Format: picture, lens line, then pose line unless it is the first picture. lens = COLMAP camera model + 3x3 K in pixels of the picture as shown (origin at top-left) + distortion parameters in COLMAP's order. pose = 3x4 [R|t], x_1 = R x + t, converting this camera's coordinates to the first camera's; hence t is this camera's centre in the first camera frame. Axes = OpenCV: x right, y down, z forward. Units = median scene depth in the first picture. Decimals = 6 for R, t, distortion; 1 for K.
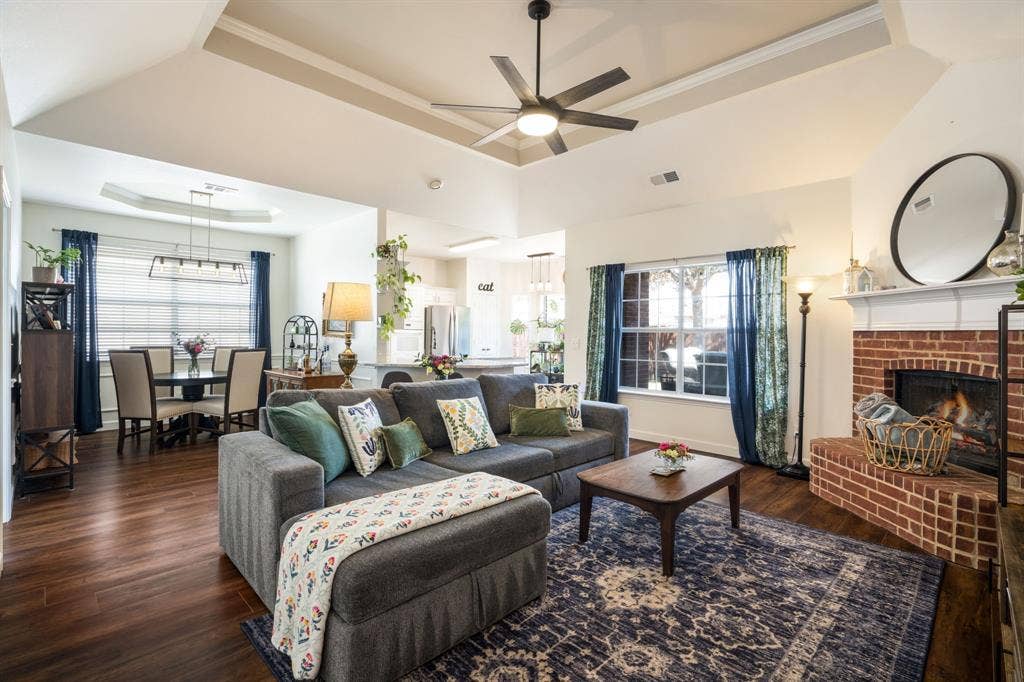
lens RADIAL K [[488.7, 0, 516.6], [0, 488.7, 331.1], [0, 0, 1]] dist [0.006737, 0.000092]
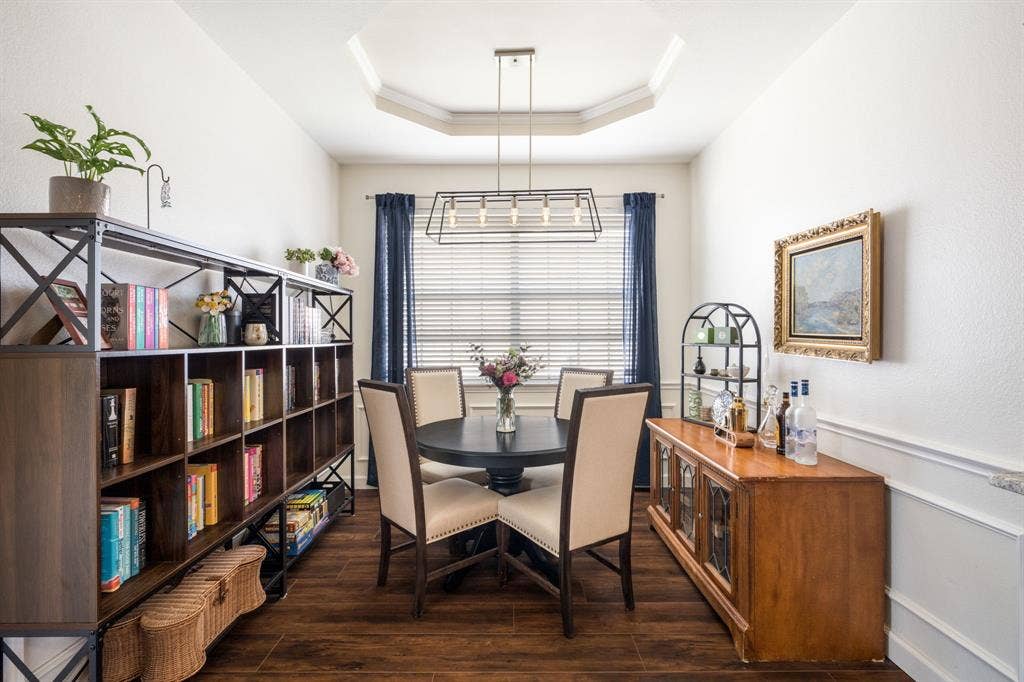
lens RADIAL K [[488.7, 0, 513.8], [0, 488.7, 335.9], [0, 0, 1]] dist [0.006737, 0.000092]
pose [[0.715488, -0.011921, -0.698524, -0.256287], [0.014166, 0.999896, -0.002554, -0.003217], [0.698482, -0.008068, 0.715583, 0.536433]]
